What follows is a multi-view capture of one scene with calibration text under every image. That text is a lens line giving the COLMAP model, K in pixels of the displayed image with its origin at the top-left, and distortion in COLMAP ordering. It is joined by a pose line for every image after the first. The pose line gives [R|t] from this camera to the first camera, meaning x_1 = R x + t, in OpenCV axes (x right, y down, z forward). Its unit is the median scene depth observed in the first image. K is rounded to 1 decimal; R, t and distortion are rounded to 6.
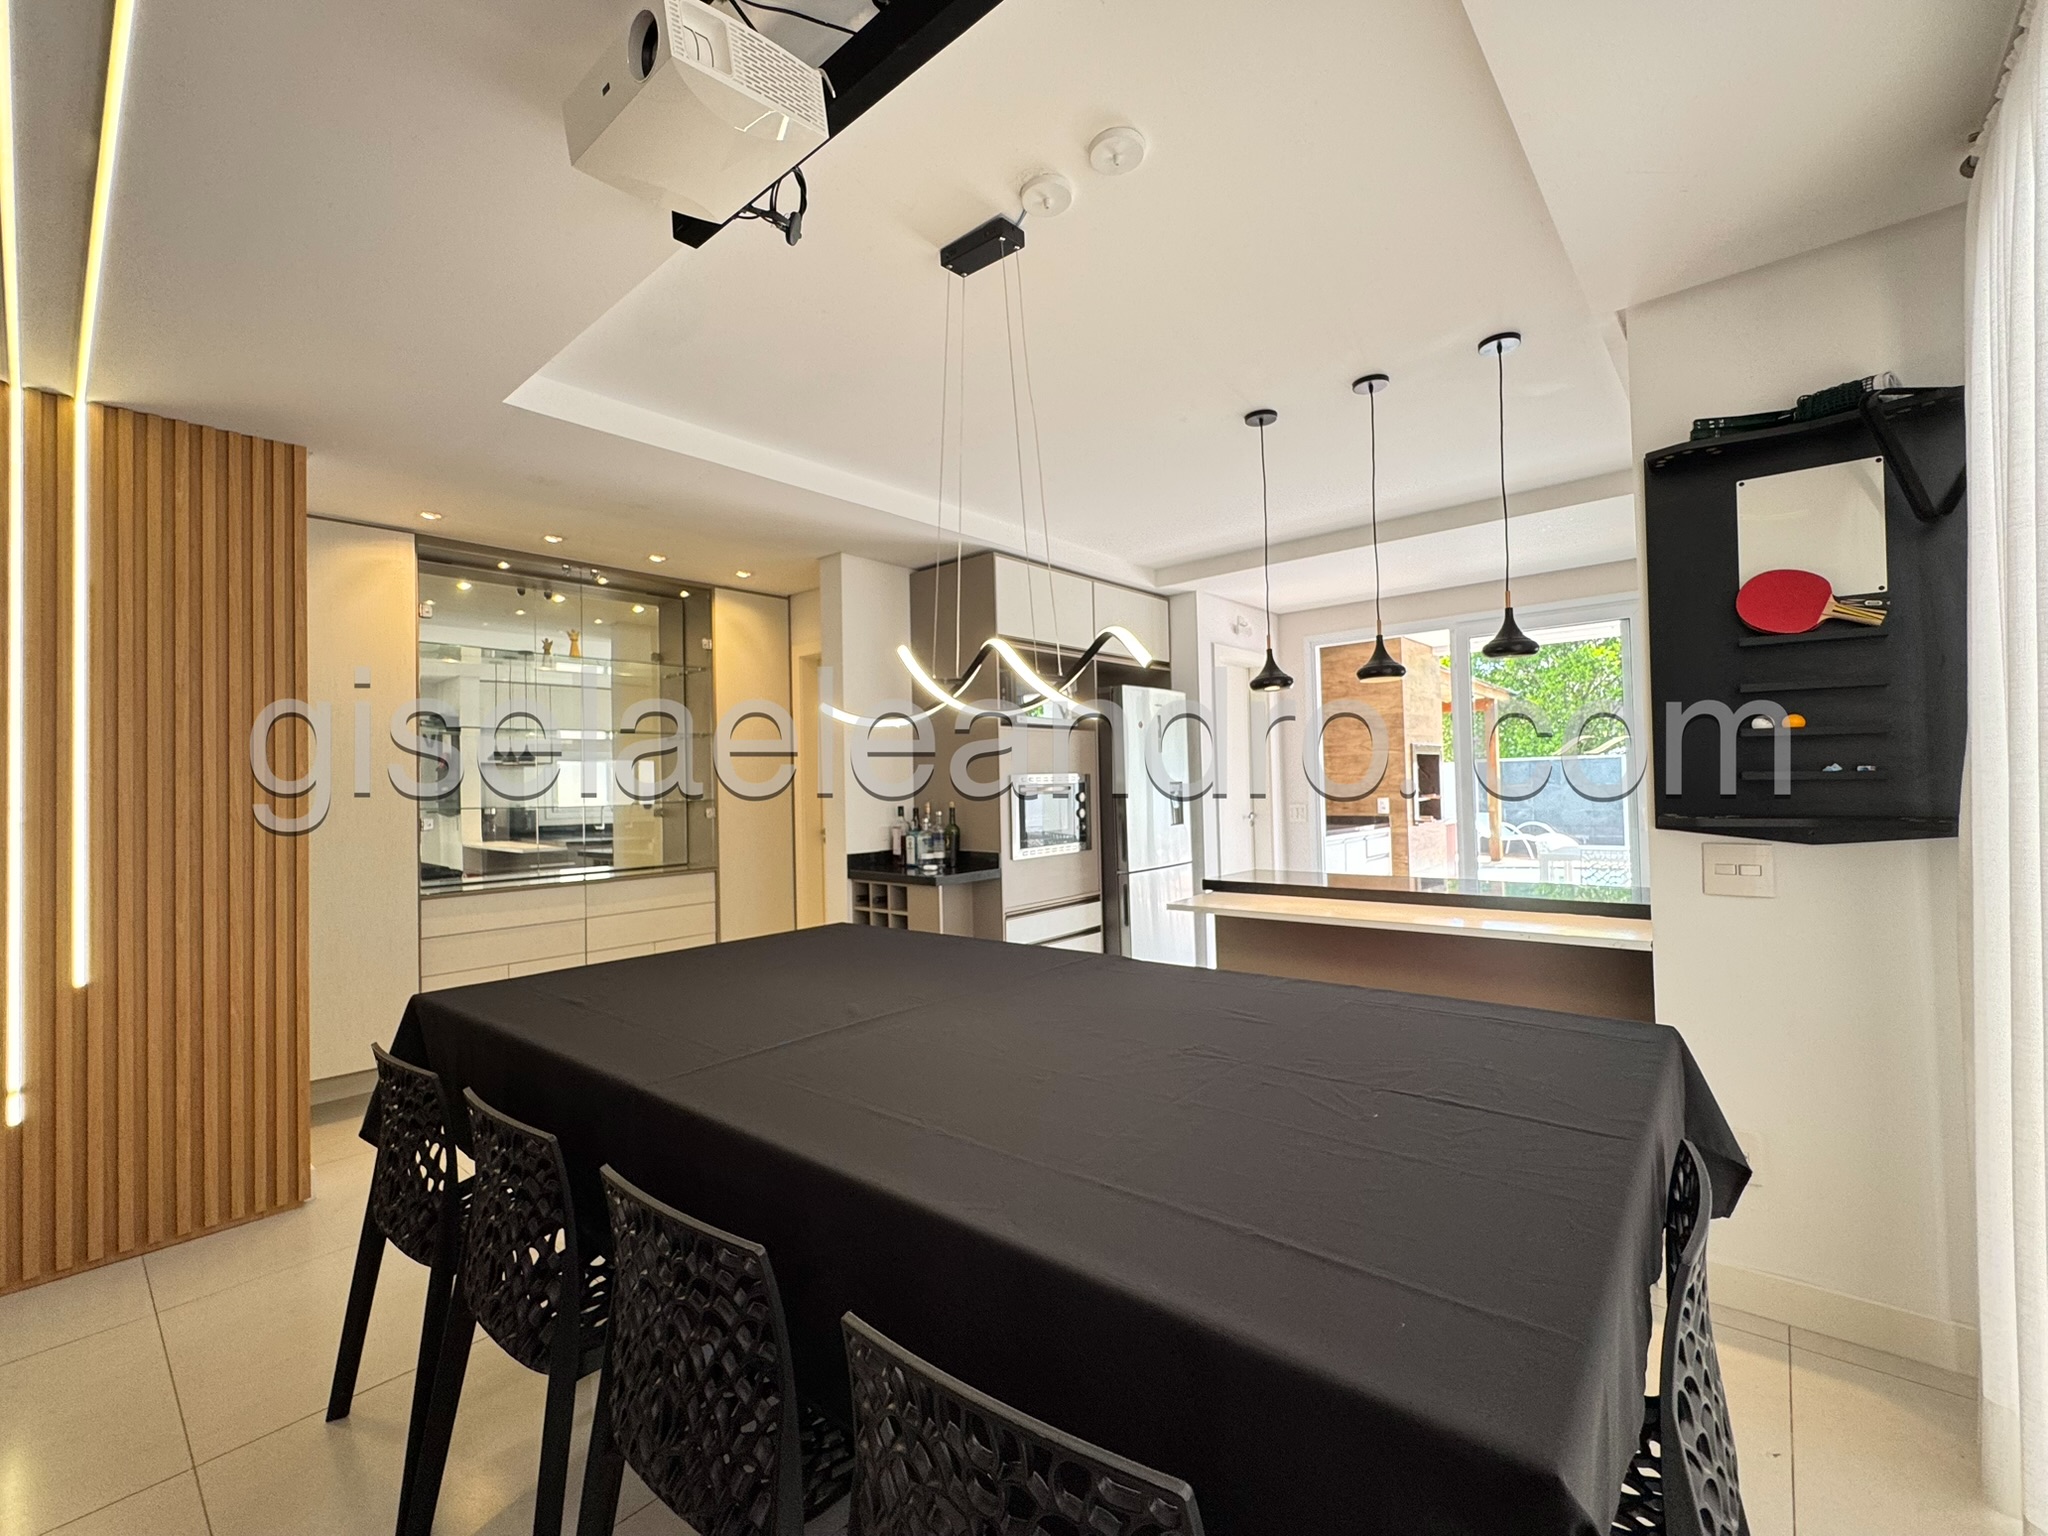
lens RADIAL K [[868.1, 0, 1021.5], [0, 868.1, 764.7], [0, 0, 1]] dist [-0.002381, -0.000296]
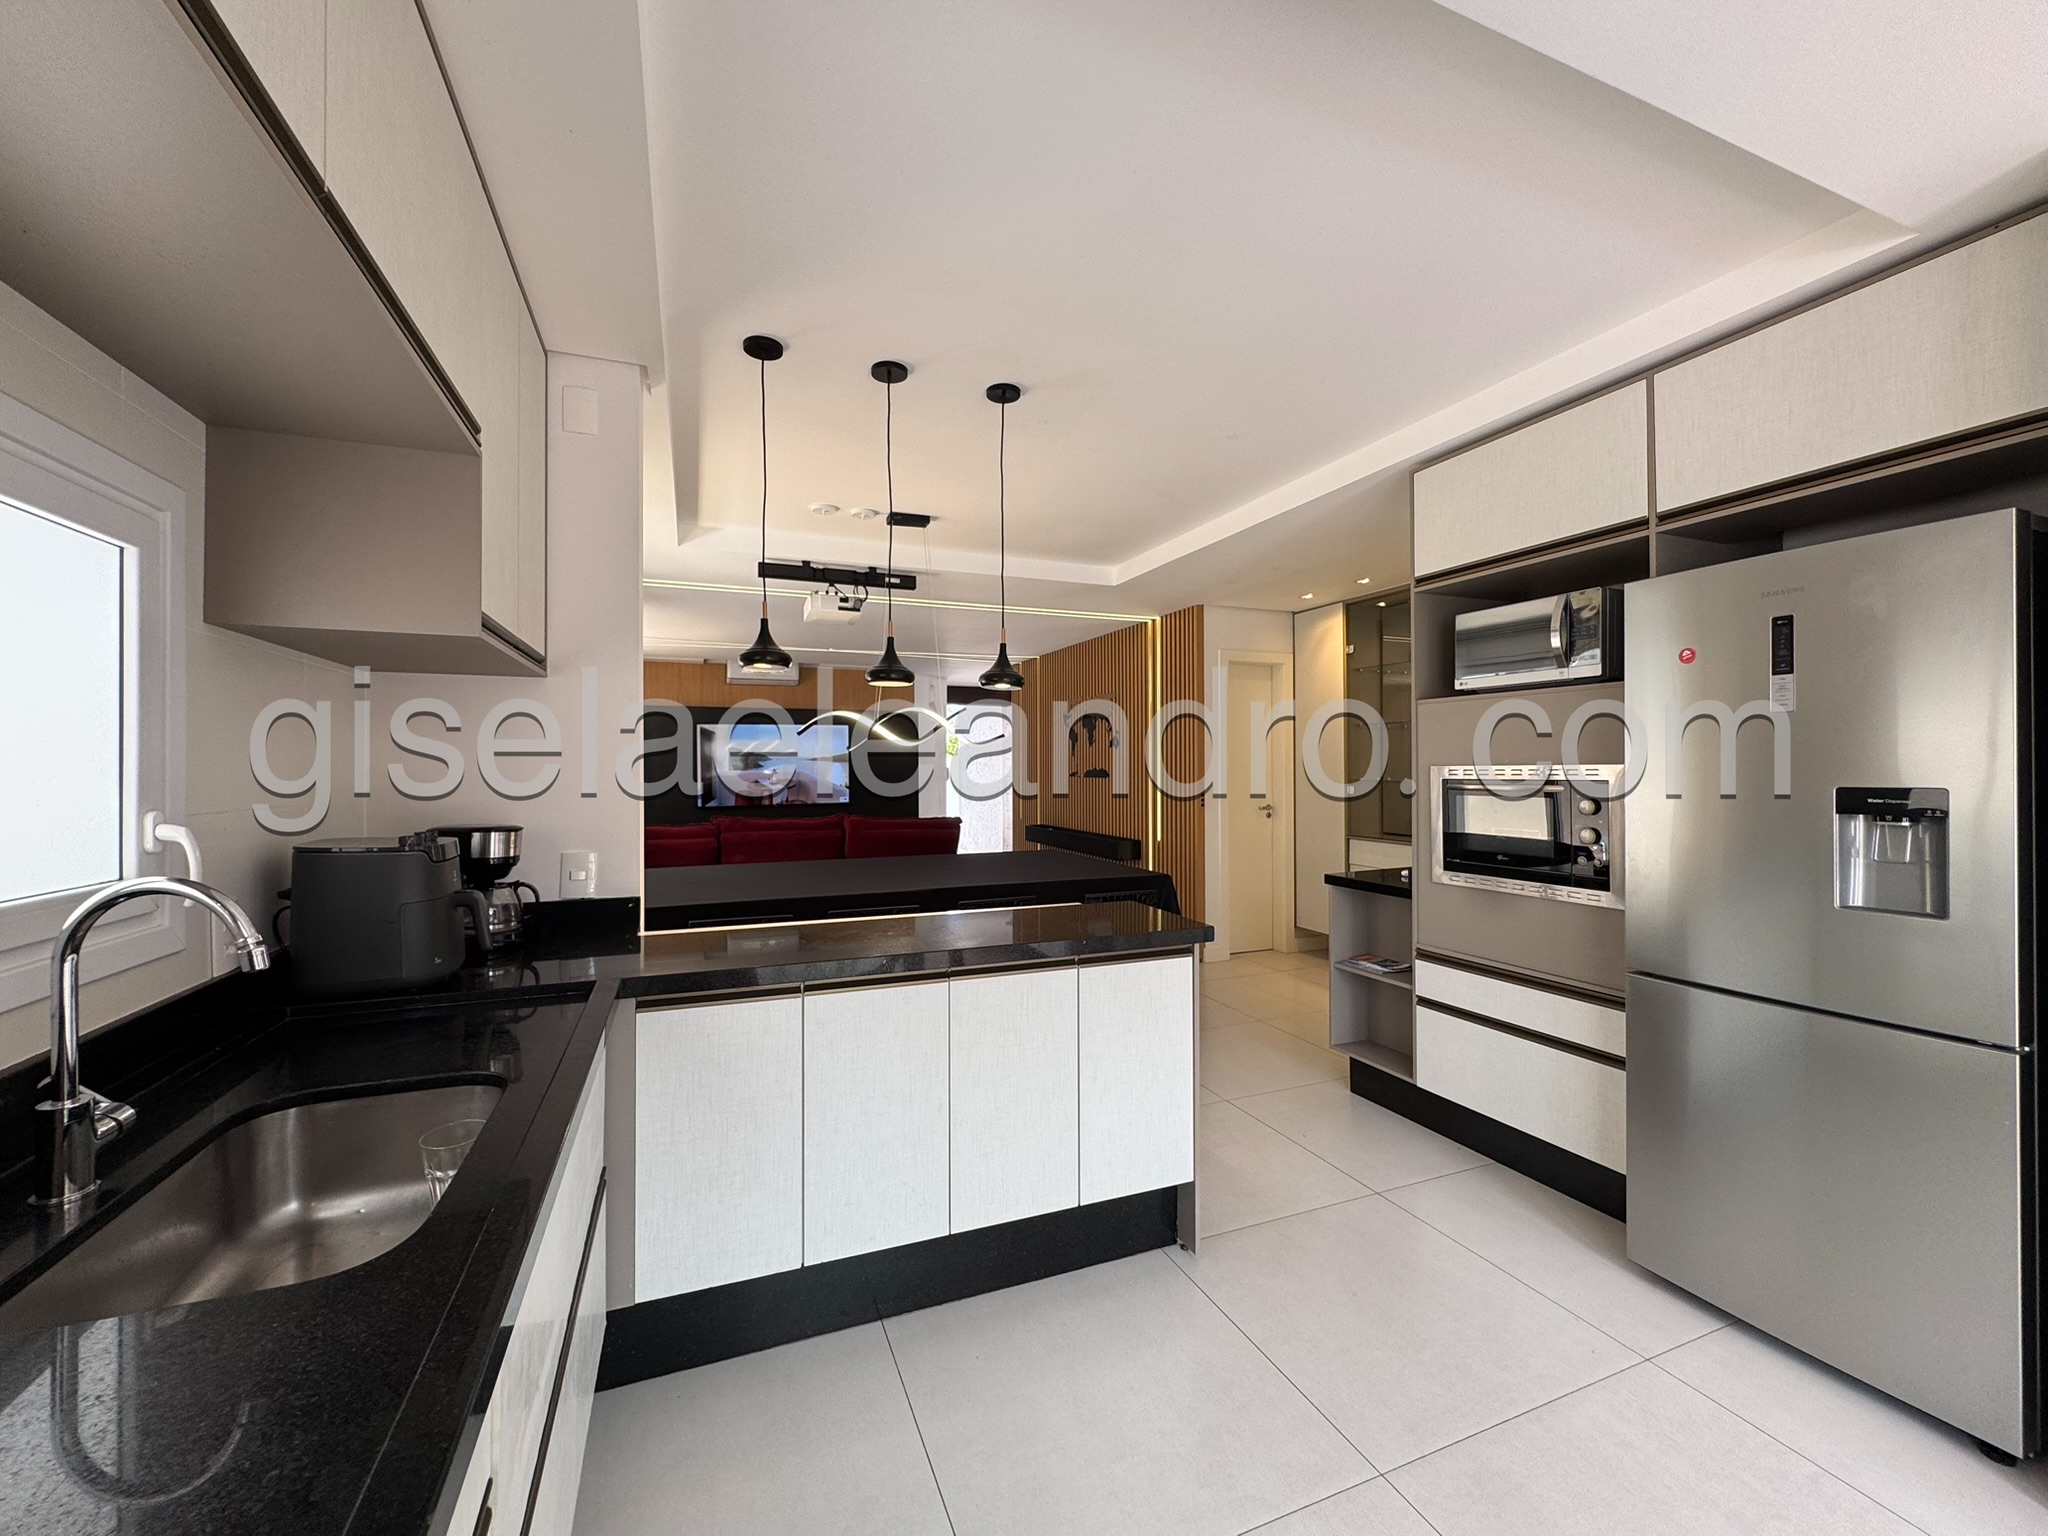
lens RADIAL K [[814.6, 0, 1022.4], [0, 814.6, 764.3], [0, 0, 1]] dist [-0.001509, -0.000417]
pose [[-0.457020, 0.019499, -0.889242, 0.695554], [0.029659, 0.999538, 0.006675, -0.003475], [0.888962, -0.023323, -0.457388, 0.931819]]
